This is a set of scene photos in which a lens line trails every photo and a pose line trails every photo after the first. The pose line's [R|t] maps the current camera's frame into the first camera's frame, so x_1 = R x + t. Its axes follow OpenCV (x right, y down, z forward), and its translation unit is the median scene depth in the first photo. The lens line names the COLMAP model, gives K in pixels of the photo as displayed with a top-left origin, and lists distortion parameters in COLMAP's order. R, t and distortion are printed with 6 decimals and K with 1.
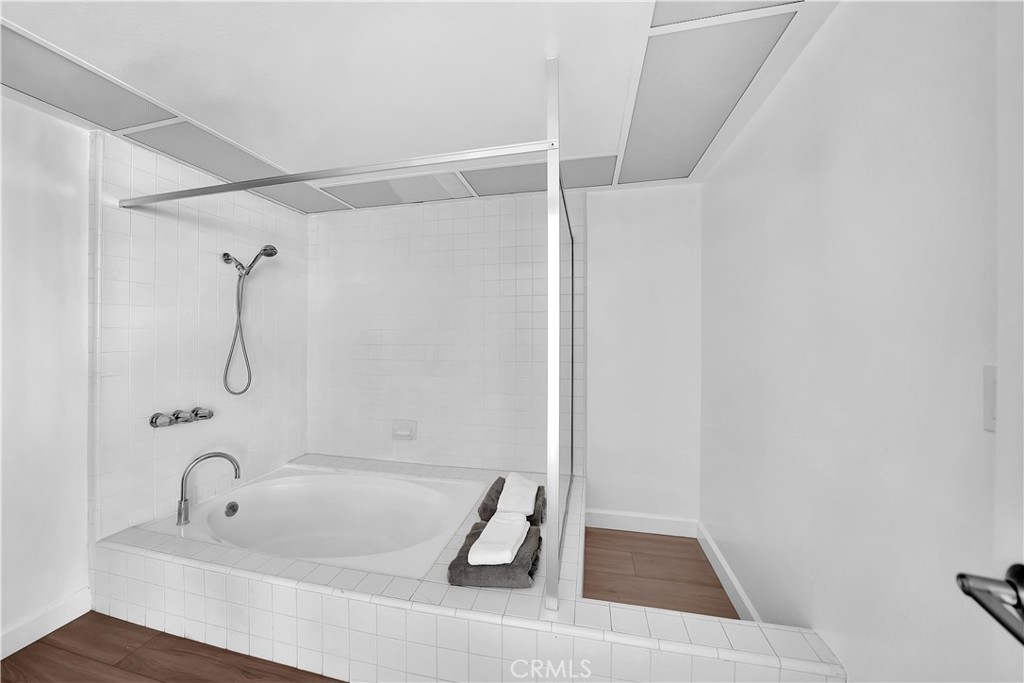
lens RADIAL K [[366.9, 0, 511.9], [0, 366.9, 348.9], [0, 0, 1]] dist [-0.011709, 0.000139]
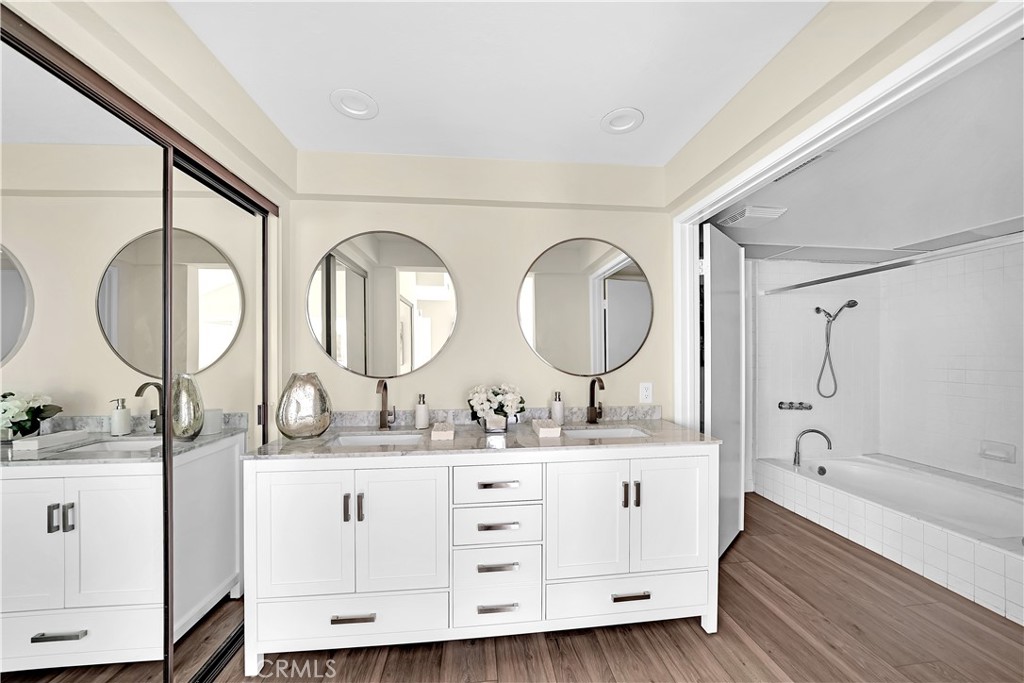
lens RADIAL K [[366.9, 0, 511.9], [0, 366.9, 348.9], [0, 0, 1]] dist [-0.011709, 0.000139]
pose [[0.297109, -0.029692, -0.954382, 0.336275], [-0.032320, 0.998631, -0.041130, 0.026420], [0.954297, 0.043066, 0.295742, -0.754210]]
